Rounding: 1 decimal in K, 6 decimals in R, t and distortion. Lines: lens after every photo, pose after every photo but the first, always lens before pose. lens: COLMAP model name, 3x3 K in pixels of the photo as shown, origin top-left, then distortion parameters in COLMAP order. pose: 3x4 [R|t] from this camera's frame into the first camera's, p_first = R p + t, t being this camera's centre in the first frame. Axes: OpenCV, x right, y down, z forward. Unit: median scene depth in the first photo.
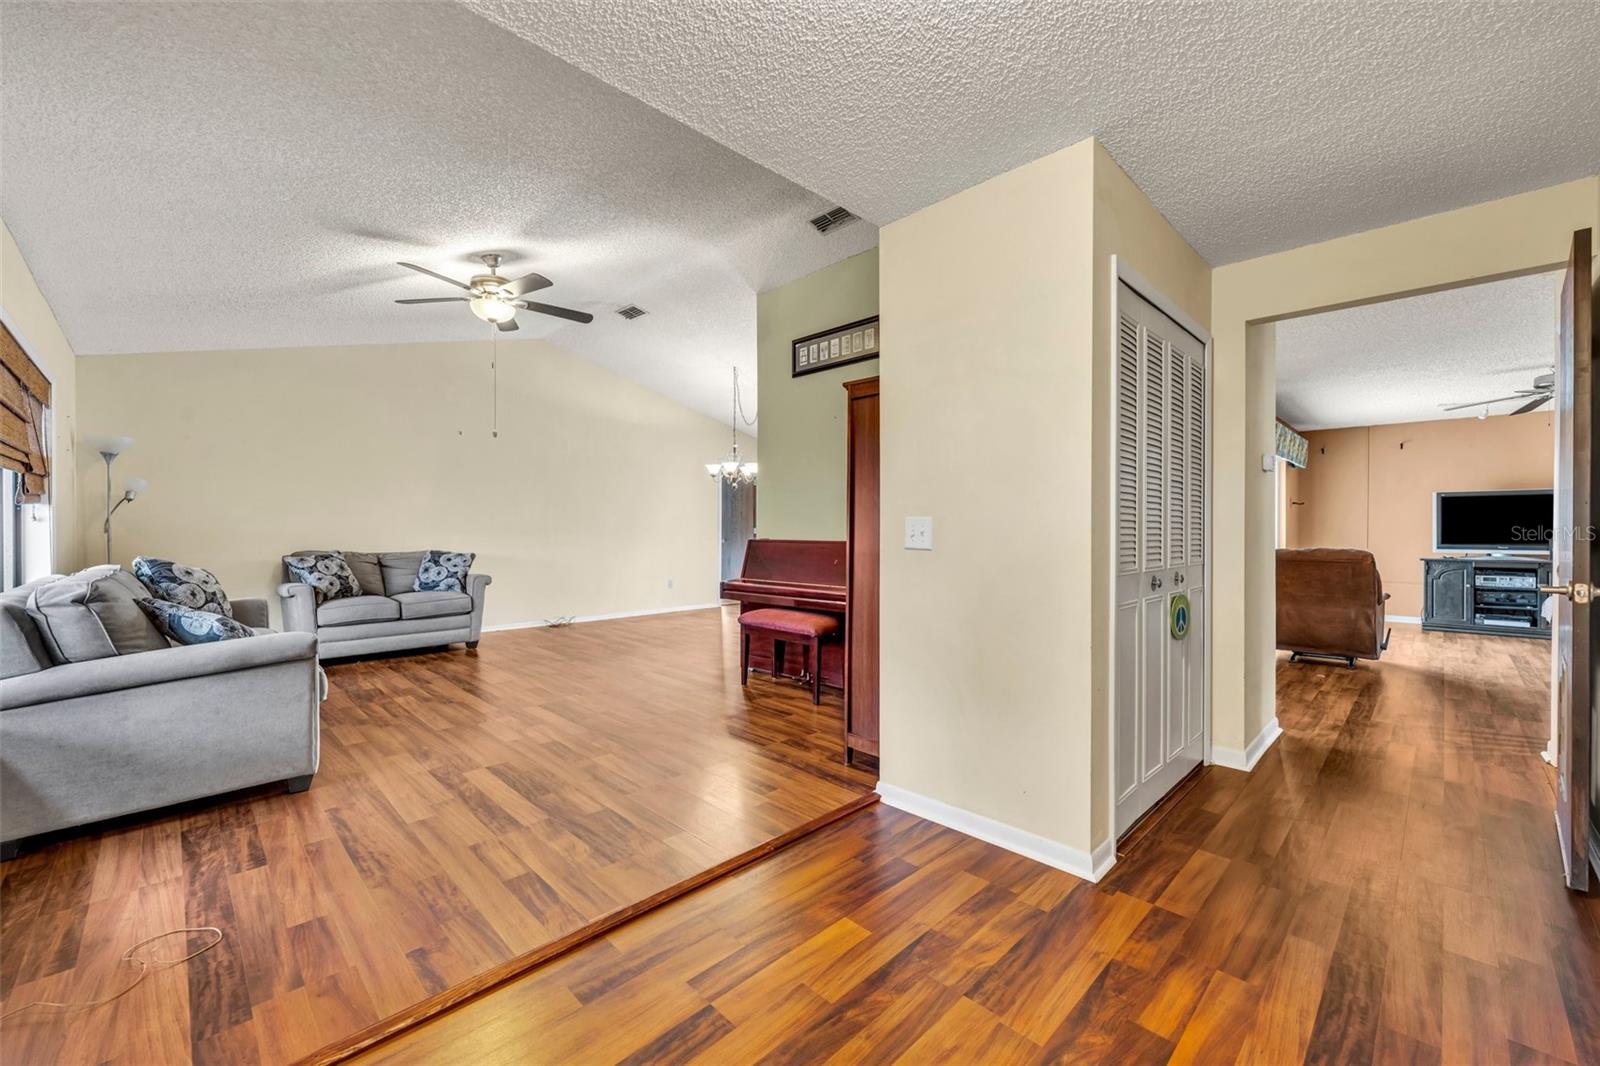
lens RADIAL K [[647.4, 0, 802.7], [0, 647.4, 533.7], [0, 0, 1]] dist [0.000010, 0.001154]
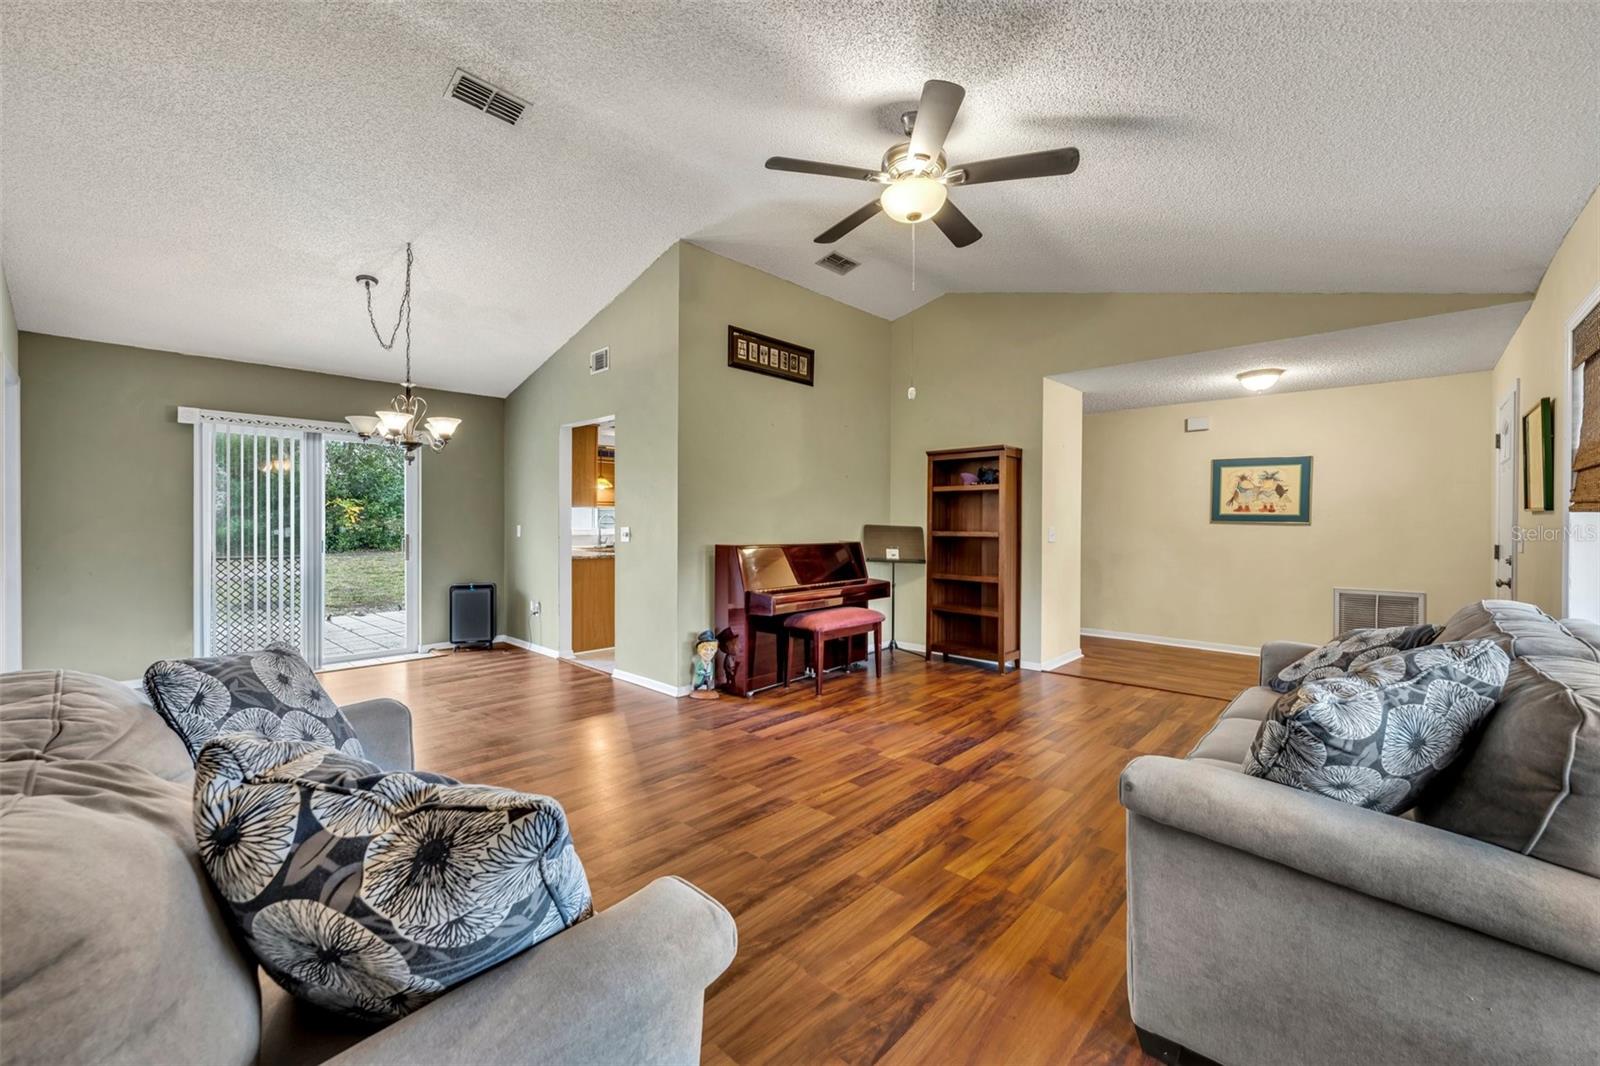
lens RADIAL K [[647.4, 0, 796.3], [0, 647.4, 521.7], [0, 0, 1]] dist [0.000010, 0.001154]
pose [[-0.047062, 0.003491, 0.998886, -1.313658], [0.005514, 0.999980, -0.003235, -0.026673], [-0.998877, 0.005355, -0.047081, 1.346903]]
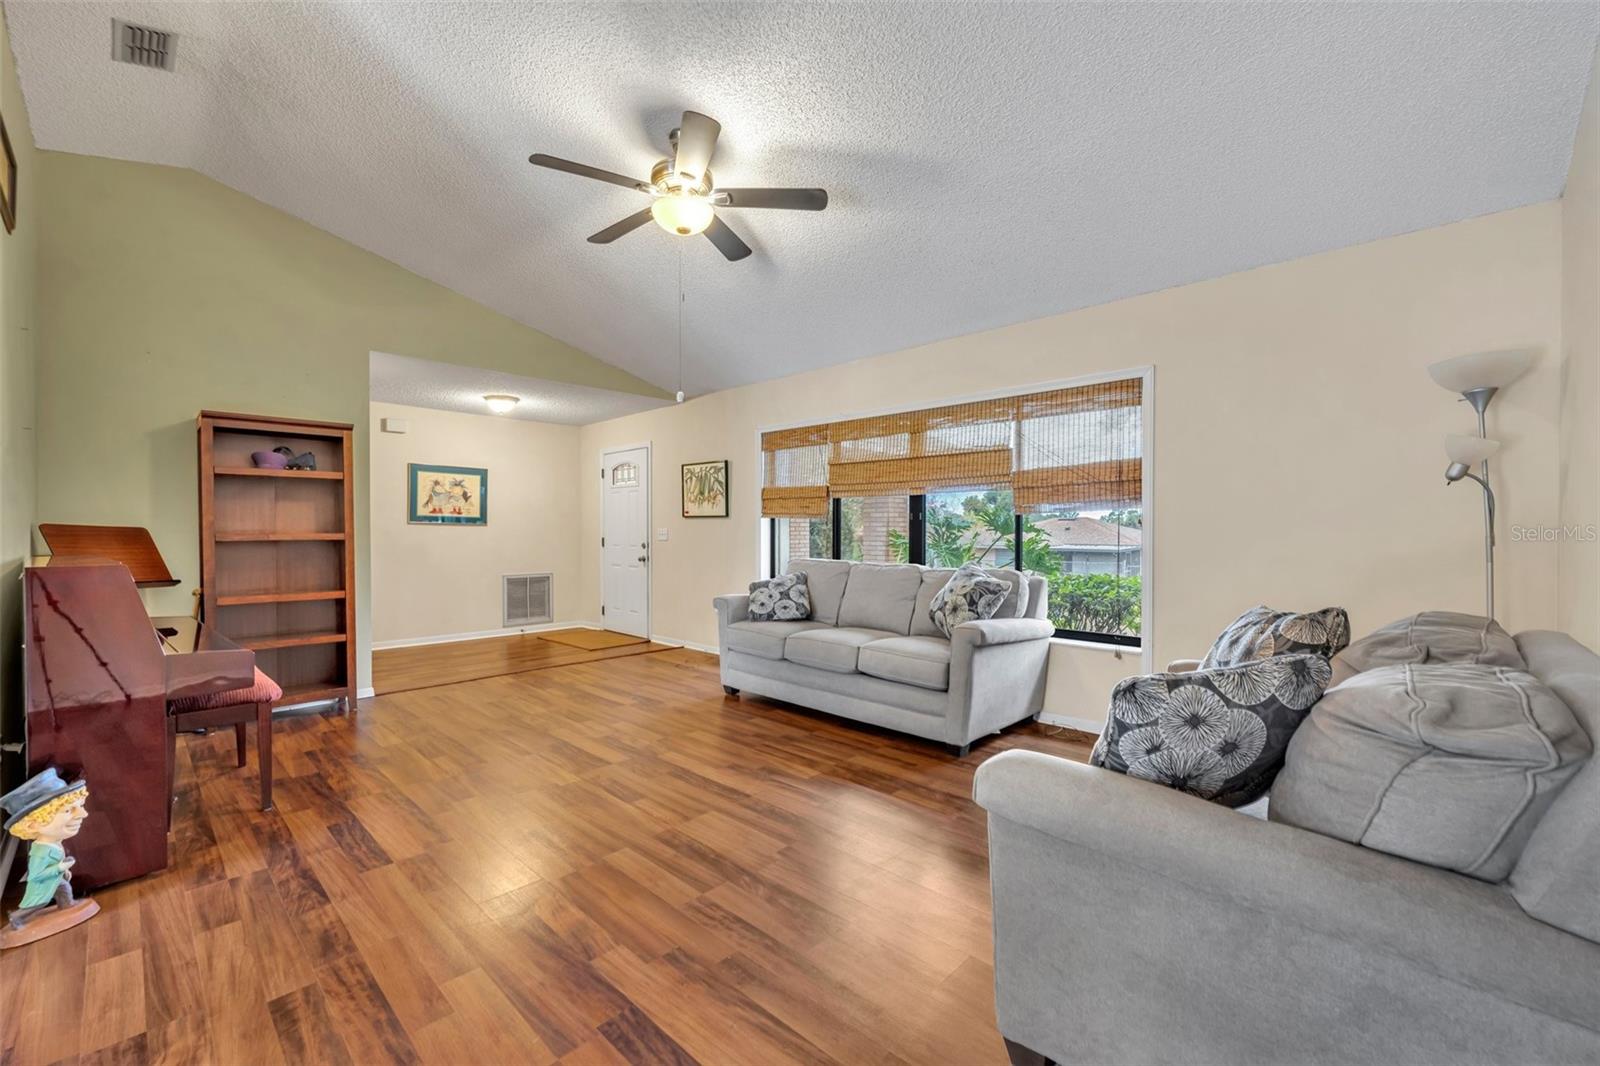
lens RADIAL K [[647.4, 0, 801.9], [0, 647.4, 535.0], [0, 0, 1]] dist [0.000010, 0.001154]
pose [[-0.999261, -0.000045, -0.038435, -0.677030], [-0.000760, 0.999827, 0.018604, -0.025091], [0.038427, 0.018619, -0.999088, 1.989299]]
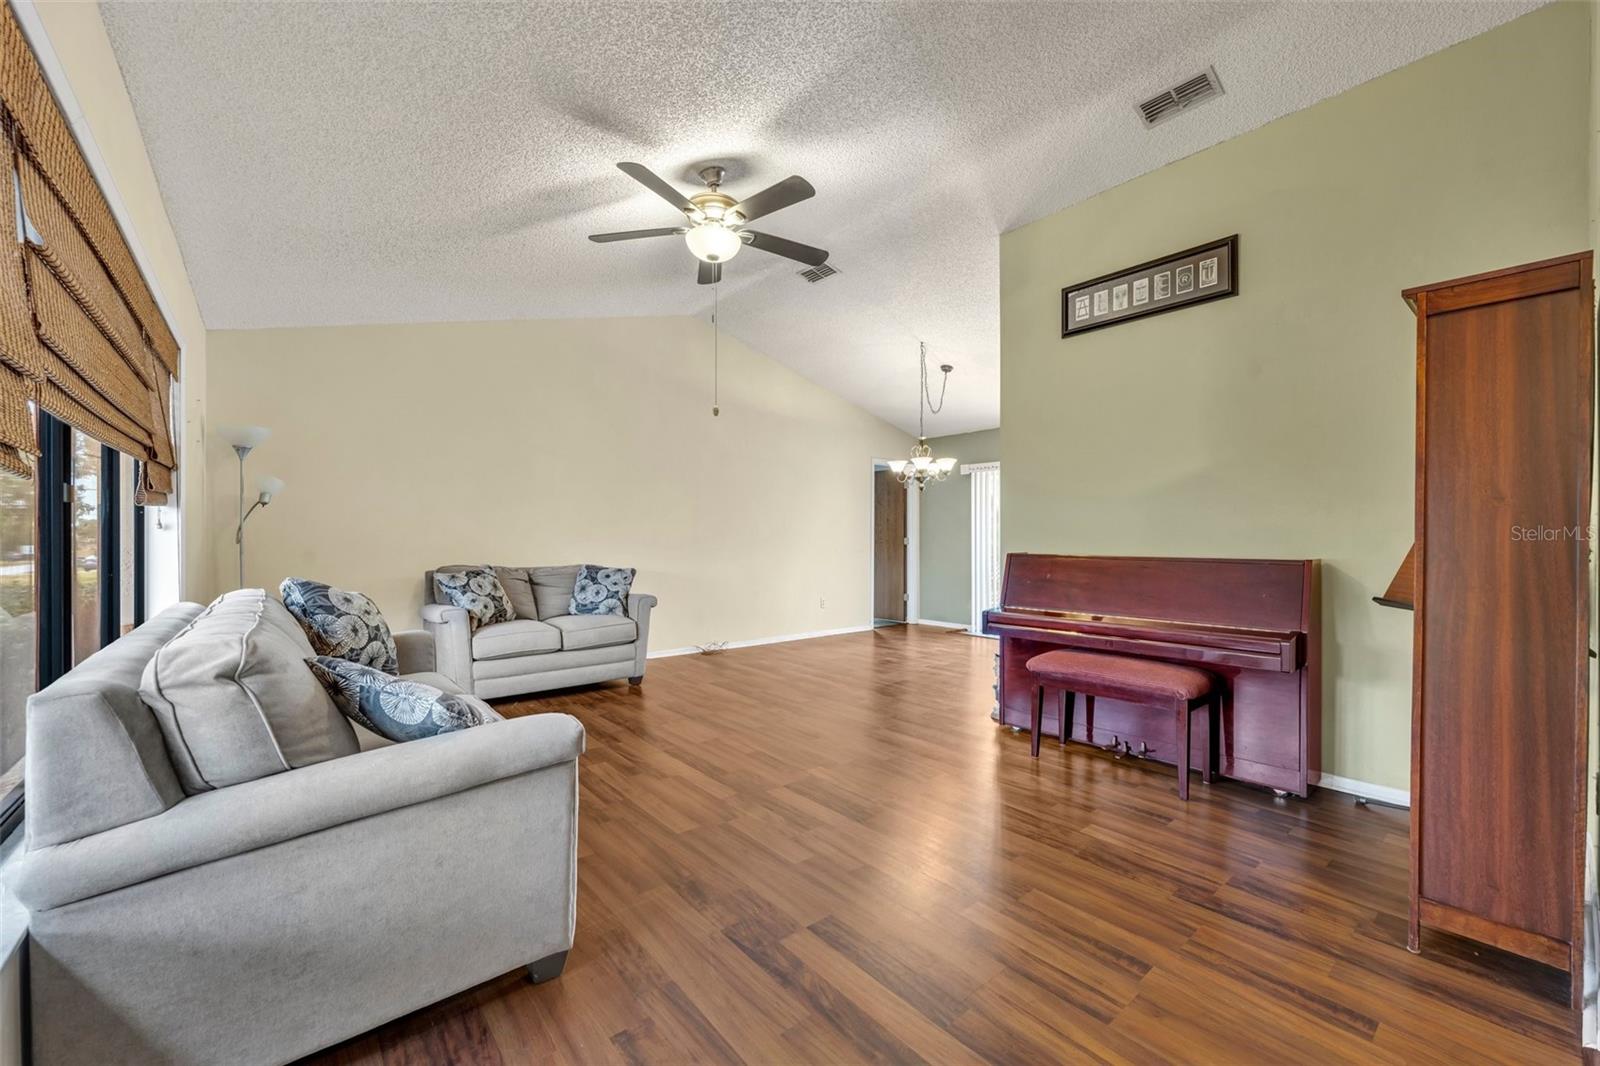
lens RADIAL K [[647.4, 0, 783.2], [0, 647.4, 541.9], [0, 0, 1]] dist [0.000010, 0.001154]
pose [[0.994280, 0.002181, -0.106785, -0.372230], [-0.002362, 0.999996, -0.001569, -0.004676], [0.106781, 0.001813, 0.994281, 0.319028]]
